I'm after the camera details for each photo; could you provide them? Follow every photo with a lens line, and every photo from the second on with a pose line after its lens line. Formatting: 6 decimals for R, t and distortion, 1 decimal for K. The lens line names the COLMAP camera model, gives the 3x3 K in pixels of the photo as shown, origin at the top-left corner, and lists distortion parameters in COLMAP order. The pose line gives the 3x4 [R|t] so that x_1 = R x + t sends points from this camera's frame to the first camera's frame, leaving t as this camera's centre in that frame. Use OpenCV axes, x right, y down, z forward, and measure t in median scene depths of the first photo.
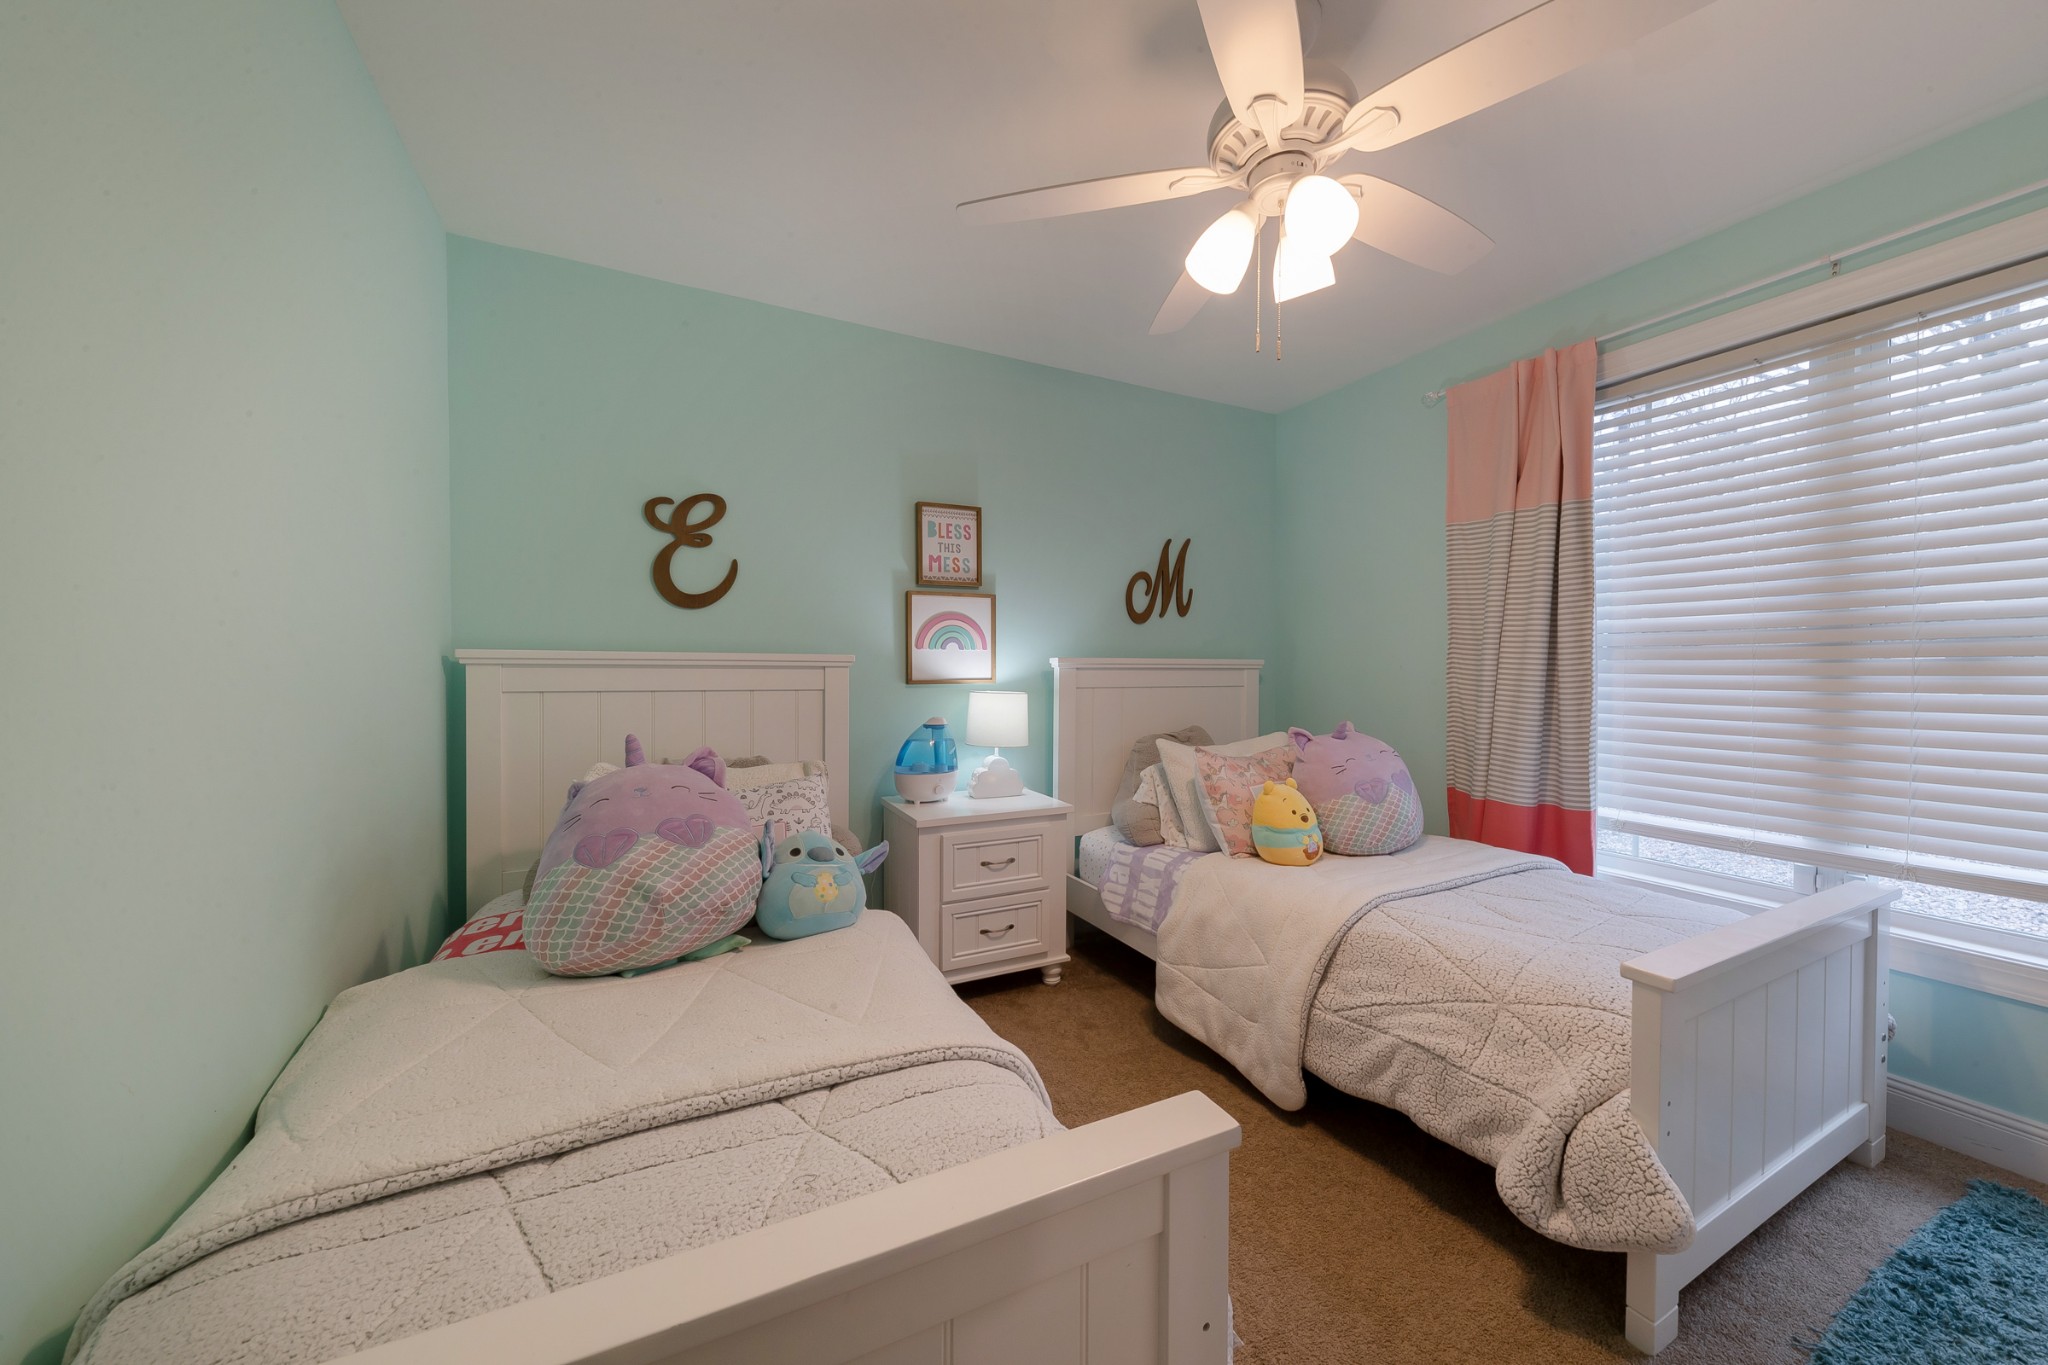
lens RADIAL K [[714.8, 0, 1036.2], [0, 714.8, 680.3], [0, 0, 1]] dist [-0.001190, -0.000151]
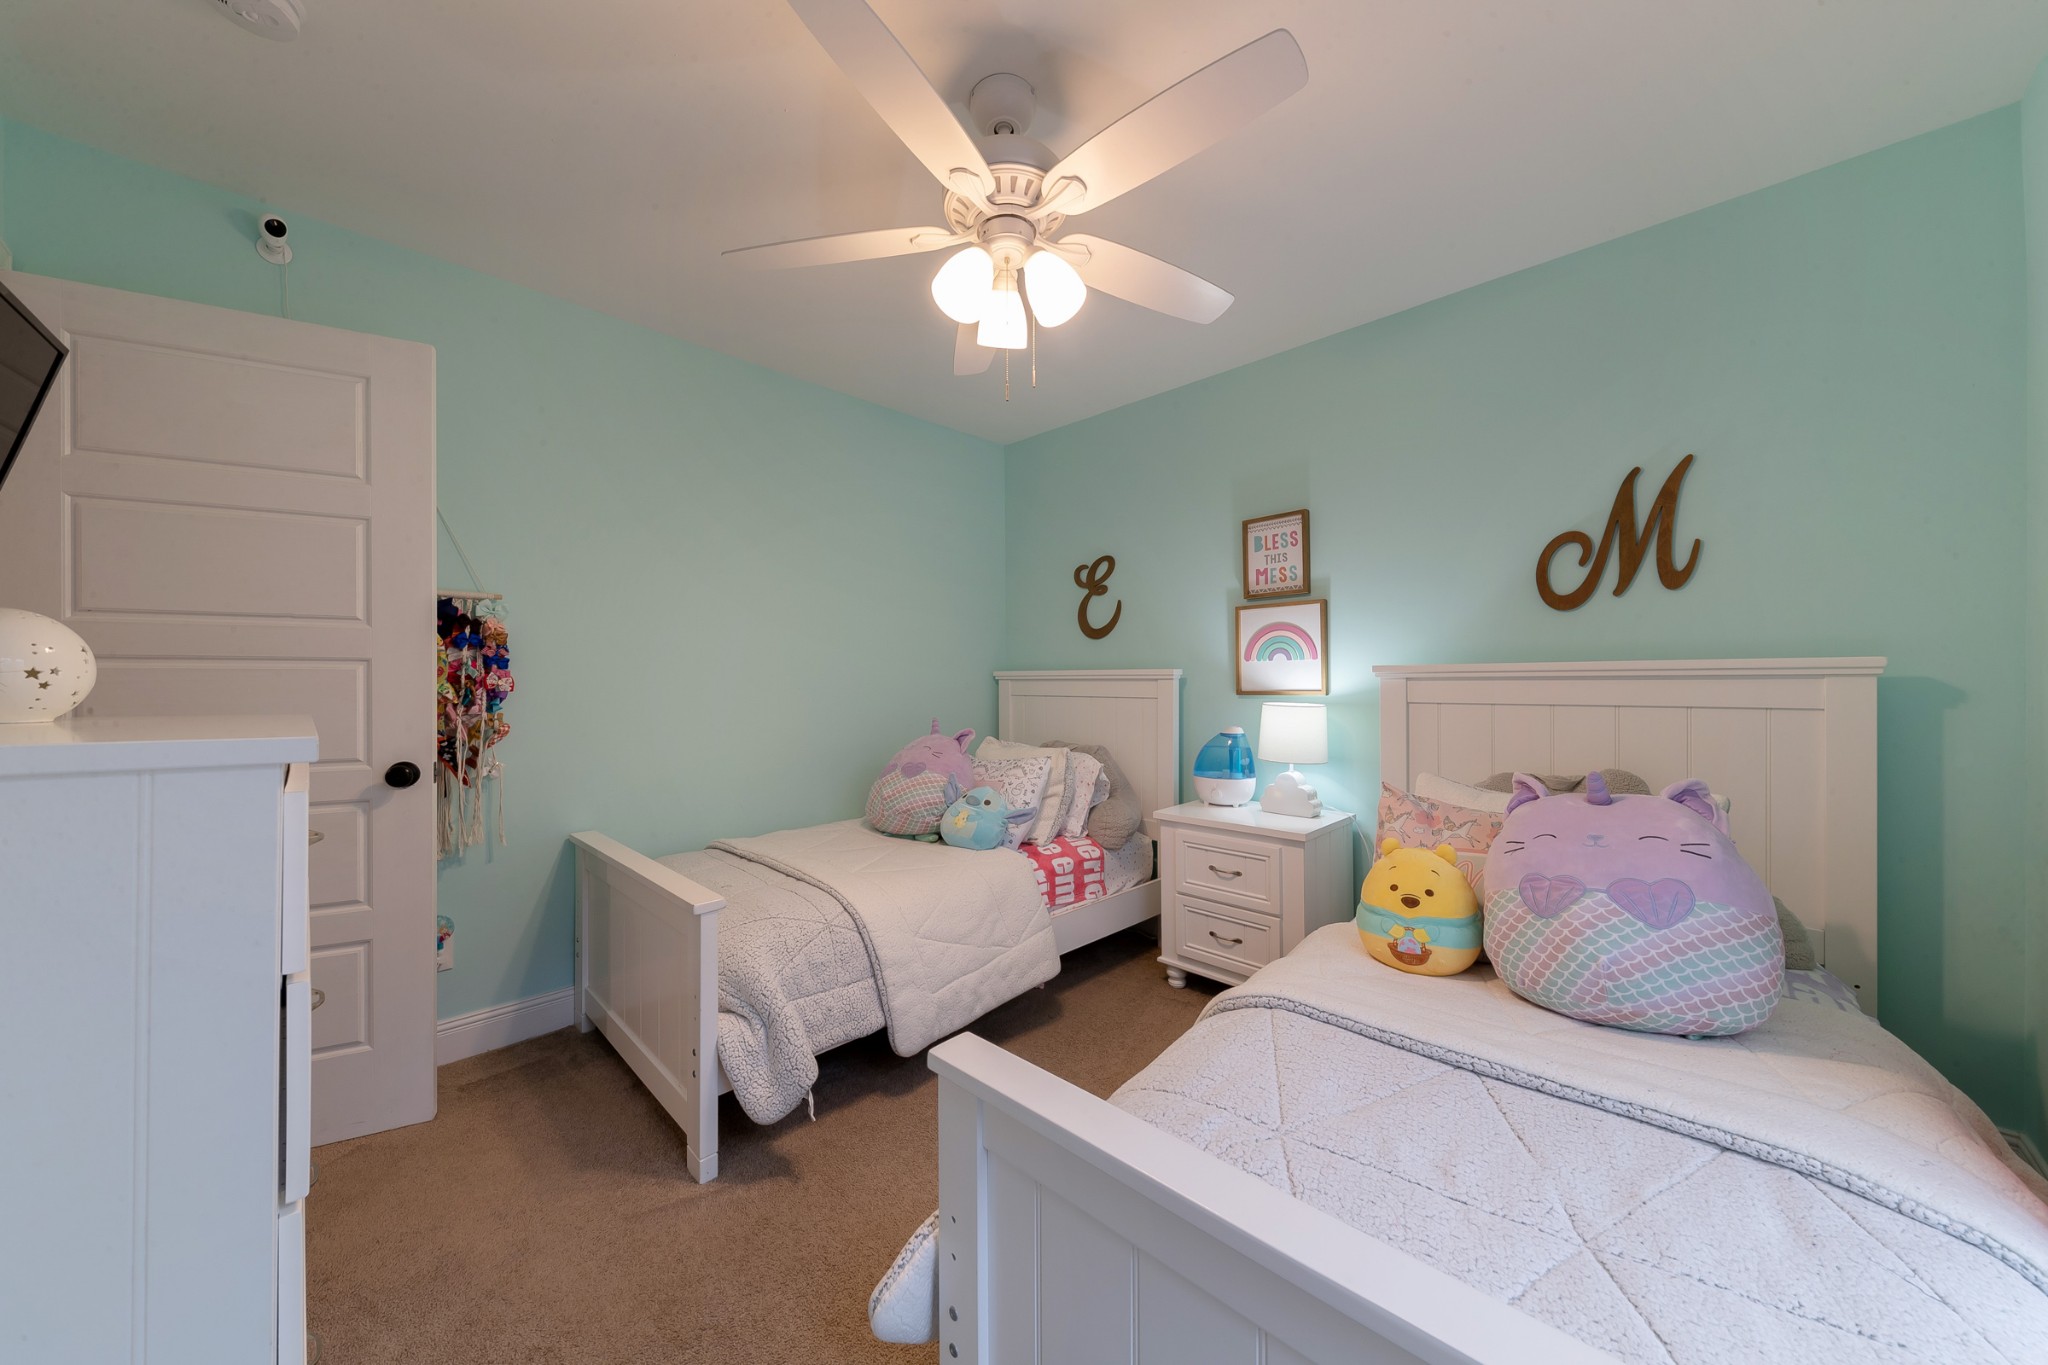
lens RADIAL K [[714.8, 0, 1036.2], [0, 714.8, 680.3], [0, 0, 1]] dist [-0.001190, -0.000151]
pose [[0.335330, -0.005827, -0.942083, 0.709266], [-0.009887, 0.999904, -0.009704, -0.002422], [0.942049, 0.012568, 0.335240, 0.355760]]
